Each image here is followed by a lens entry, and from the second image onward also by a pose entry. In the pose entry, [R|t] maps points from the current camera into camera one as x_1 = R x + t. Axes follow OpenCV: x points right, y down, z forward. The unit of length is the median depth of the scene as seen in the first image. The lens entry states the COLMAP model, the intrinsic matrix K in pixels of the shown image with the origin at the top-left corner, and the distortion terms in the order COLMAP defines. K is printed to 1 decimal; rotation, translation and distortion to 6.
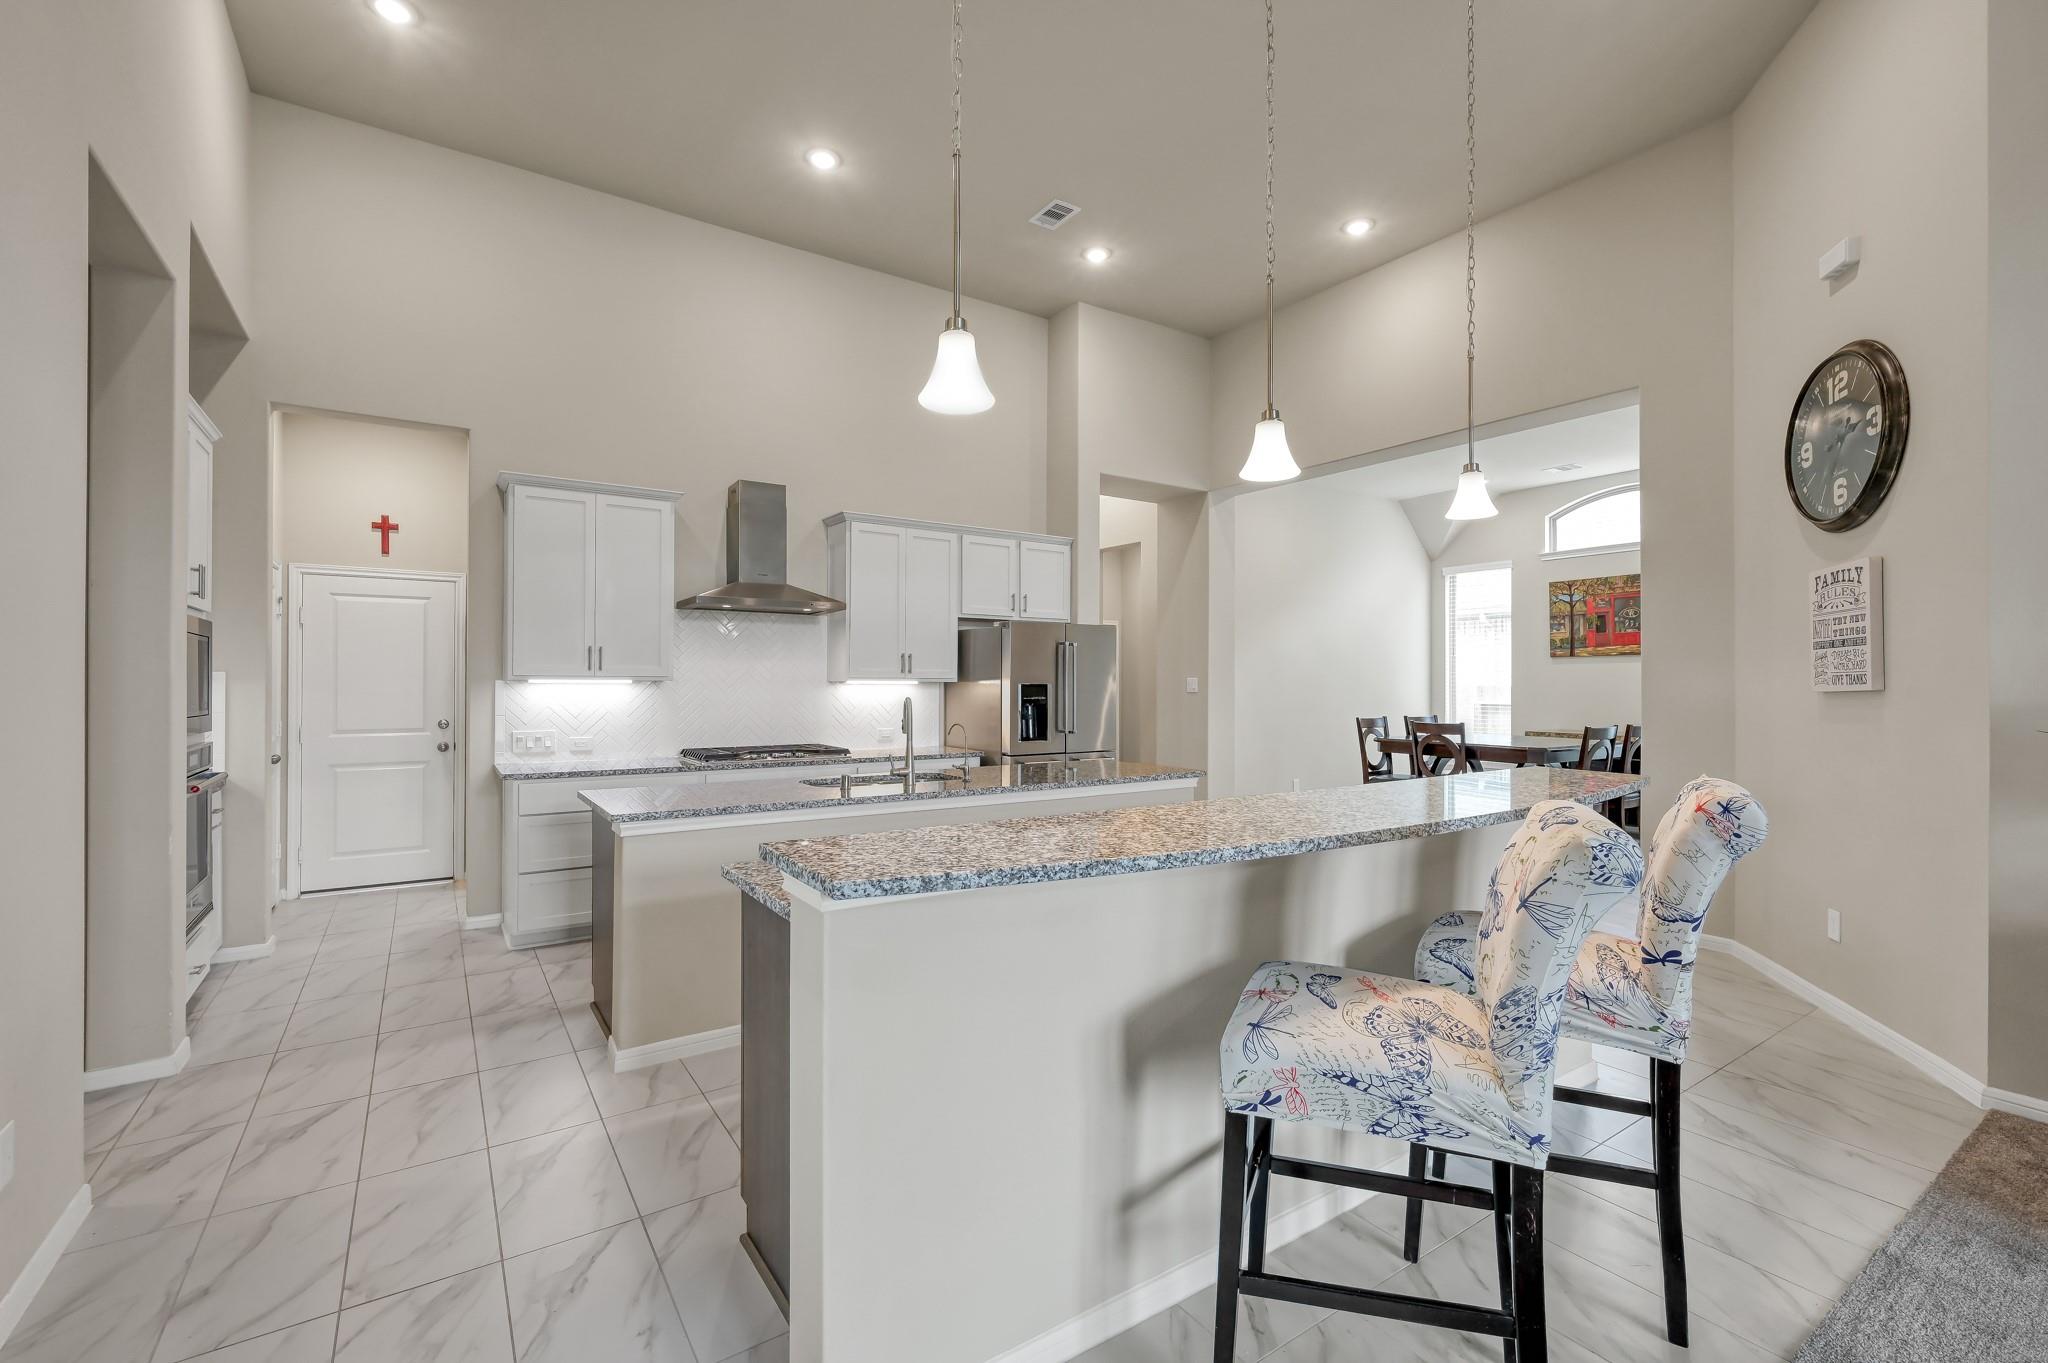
lens RADIAL K [[881.9, 0, 1018.6], [0, 881.9, 678.1], [0, 0, 1]] dist [0.003675, 0.000177]
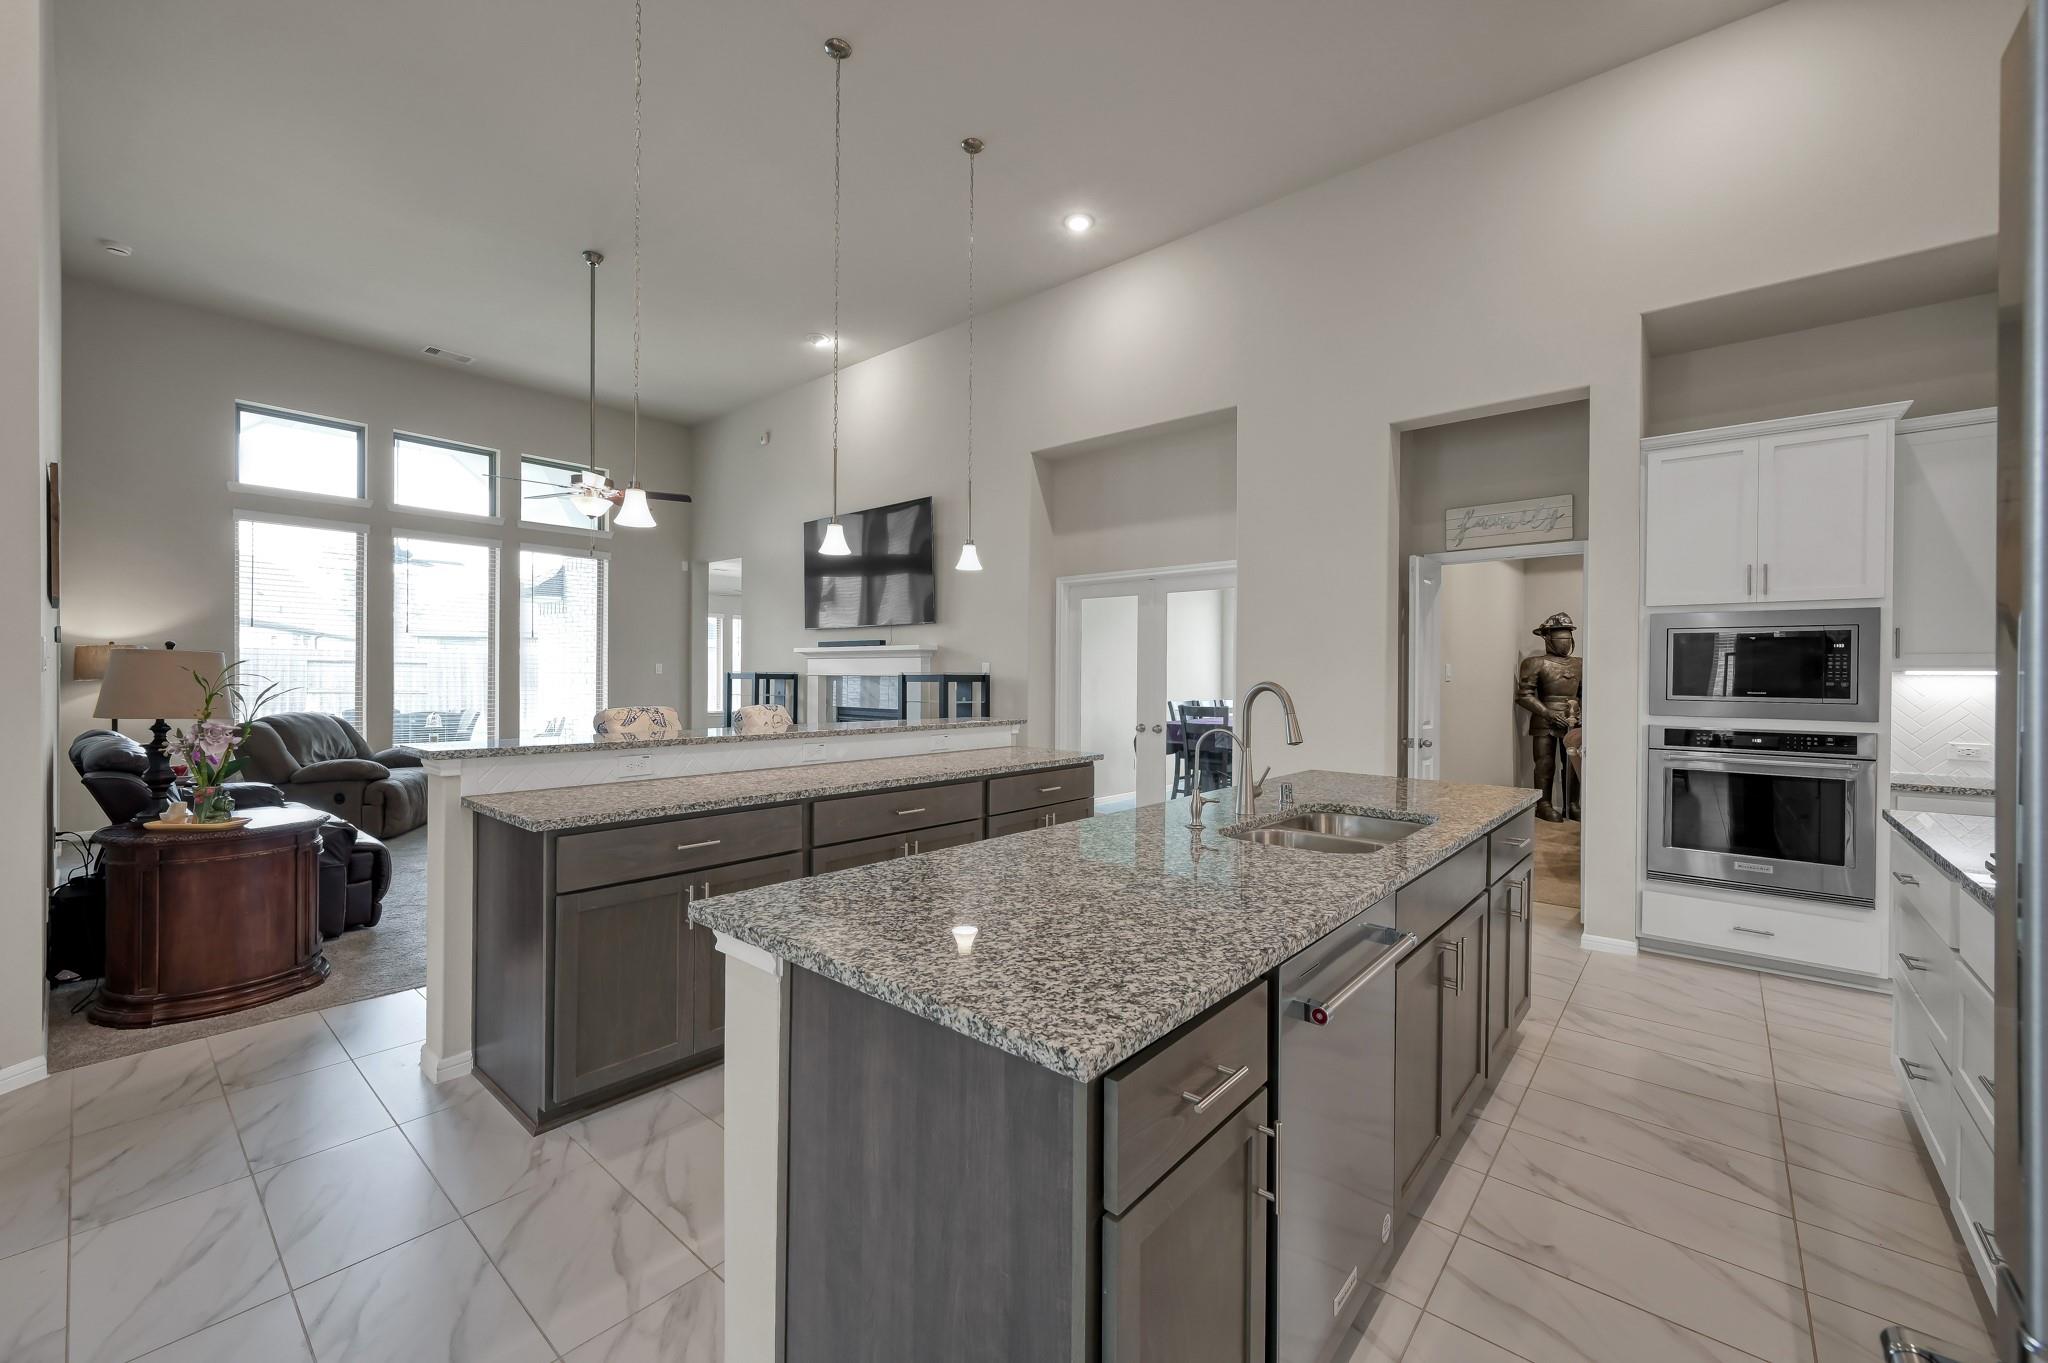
lens RADIAL K [[816.3, 0, 1026.1], [0, 816.3, 677.4], [0, 0, 1]] dist [-0.000229, -0.000103]
pose [[-0.963427, -0.008780, -0.267828, 0.132381], [-0.008014, 0.999960, -0.003954, 0.014491], [0.267852, -0.001663, -0.963459, 0.997584]]
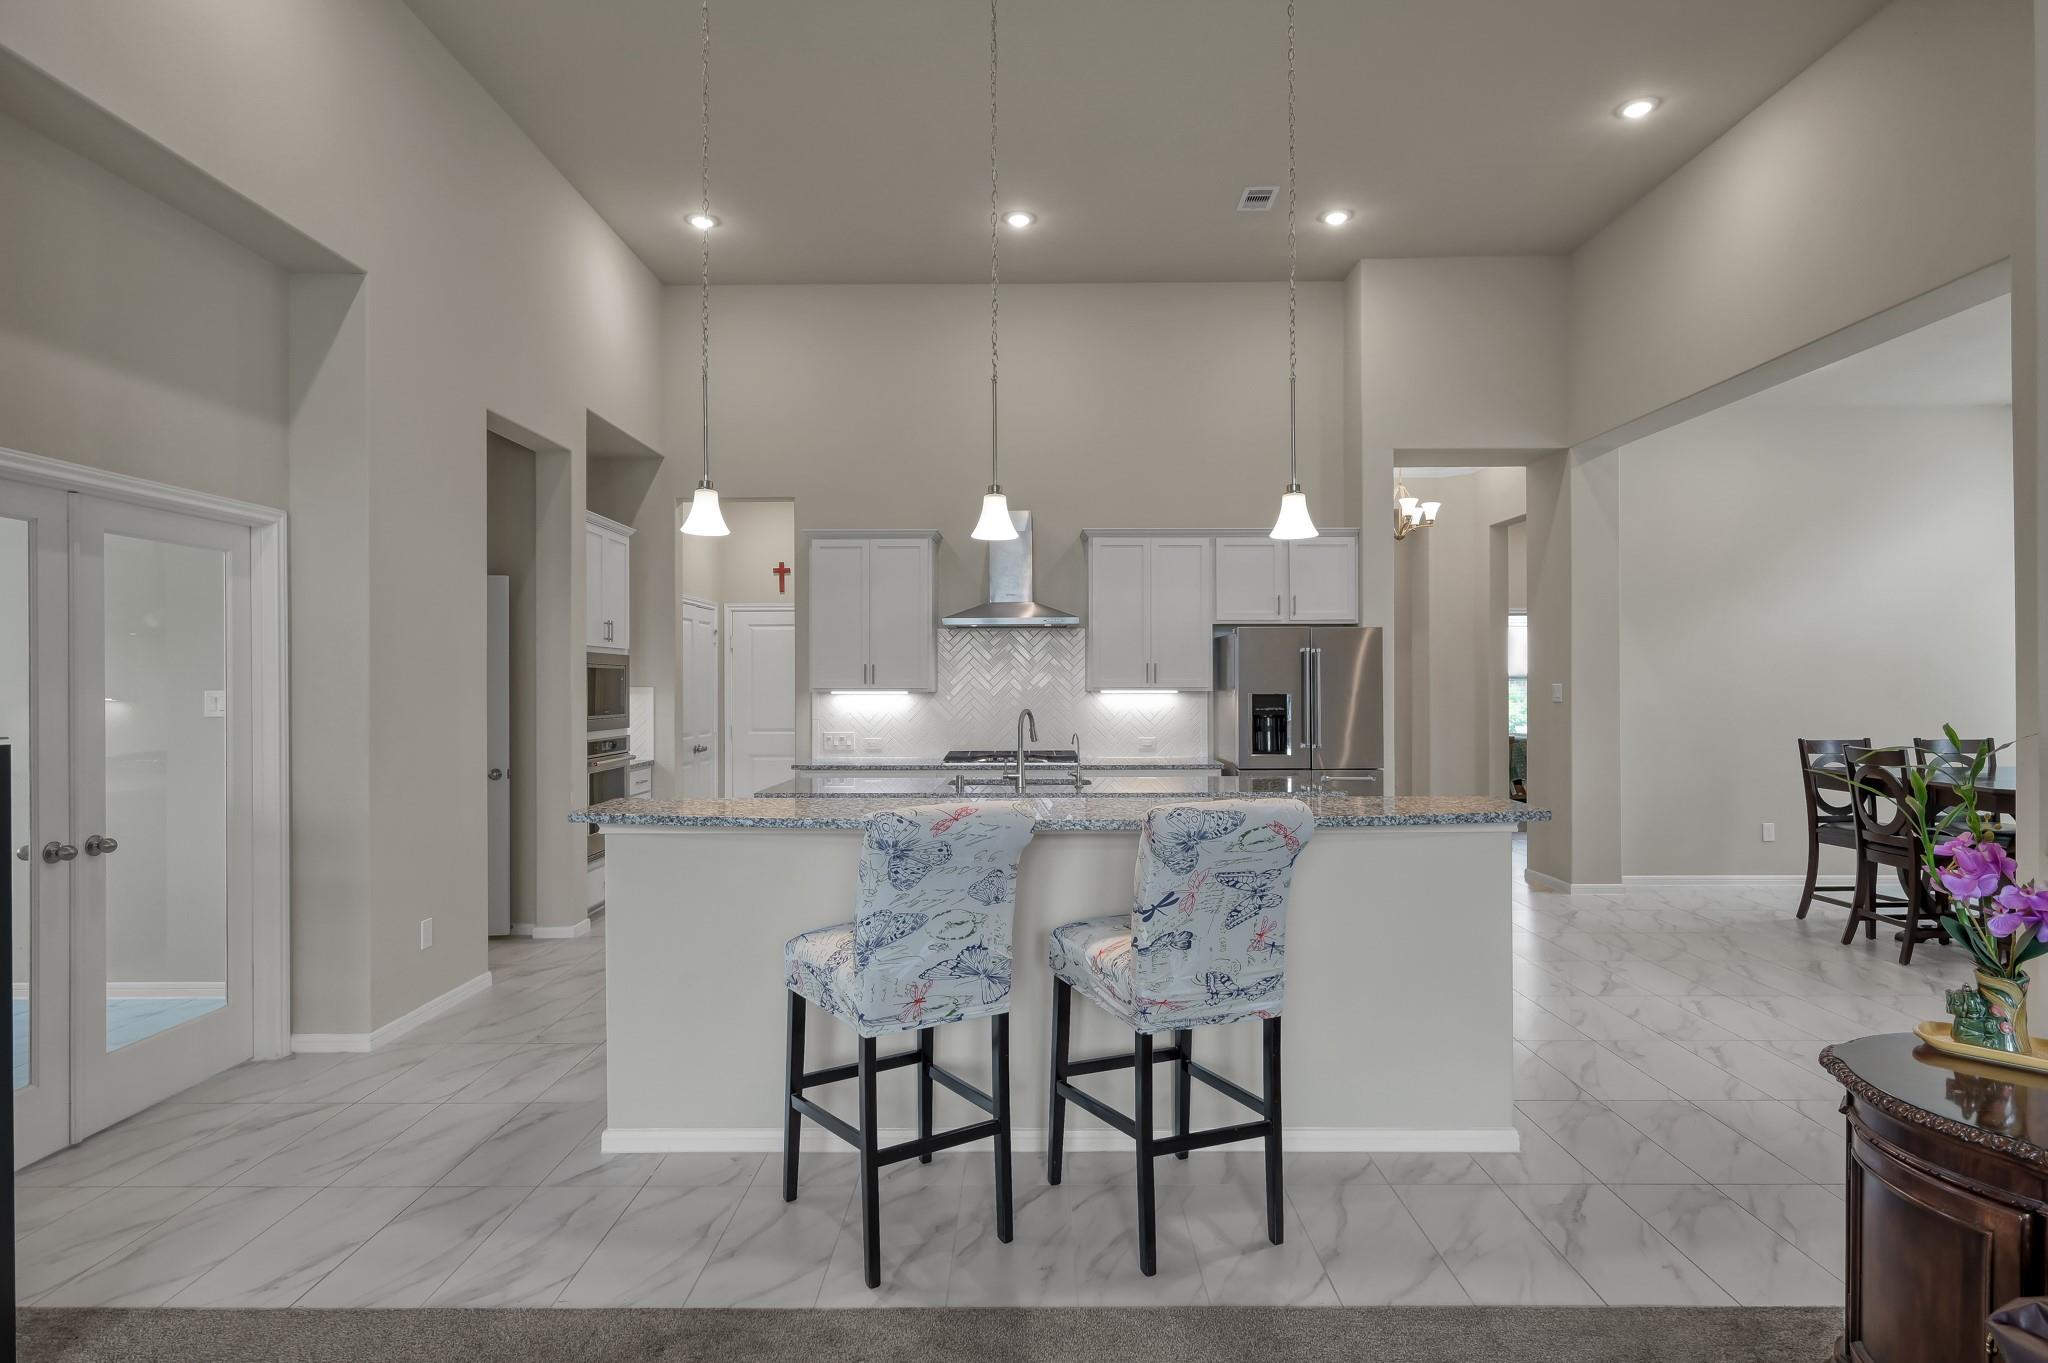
lens RADIAL K [[1068.5, 0, 1025.9], [0, 1068.5, 677.6], [0, 0, 1]] dist [-0.004497, -0.001466]
pose [[0.826066, -0.007724, -0.563520, 0.418854], [0.008417, 0.999964, -0.001367, -0.010717], [0.563510, -0.003614, 0.826101, -0.075722]]
